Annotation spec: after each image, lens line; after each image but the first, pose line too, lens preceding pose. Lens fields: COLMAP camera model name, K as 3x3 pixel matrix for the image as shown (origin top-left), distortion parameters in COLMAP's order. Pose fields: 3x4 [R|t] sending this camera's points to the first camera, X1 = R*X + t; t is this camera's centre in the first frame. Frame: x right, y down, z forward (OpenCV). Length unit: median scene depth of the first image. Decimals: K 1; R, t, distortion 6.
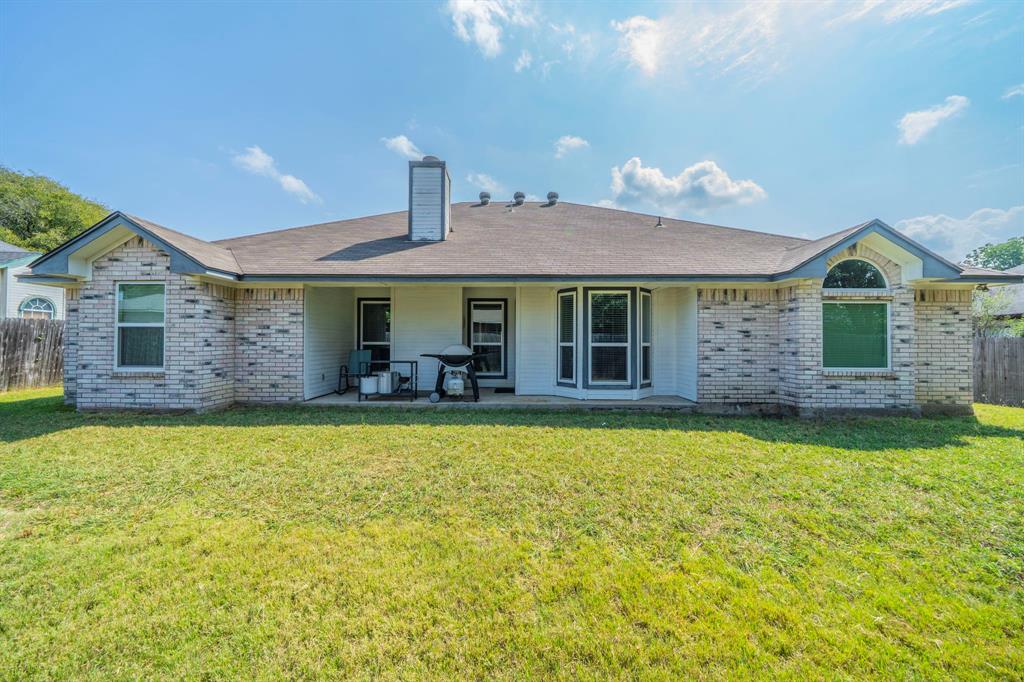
lens RADIAL K [[355.7, 0, 509.8], [0, 355.7, 334.3], [0, 0, 1]] dist [-0.000783, -0.000060]
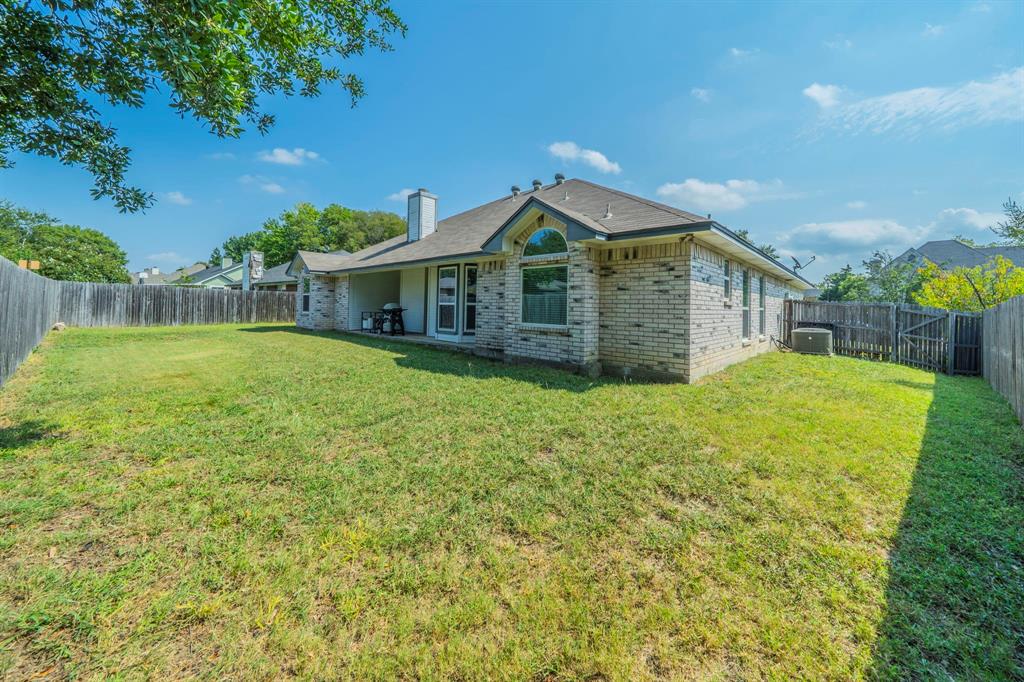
lens RADIAL K [[368.3, 0, 507.2], [0, 368.3, 291.0], [0, 0, 1]] dist [-0.000443, -0.000003]
pose [[0.736786, -0.019121, -0.675855, 1.581132], [0.002572, 0.999672, -0.025479, 0.017111], [0.676121, 0.017034, 0.736594, 0.047861]]
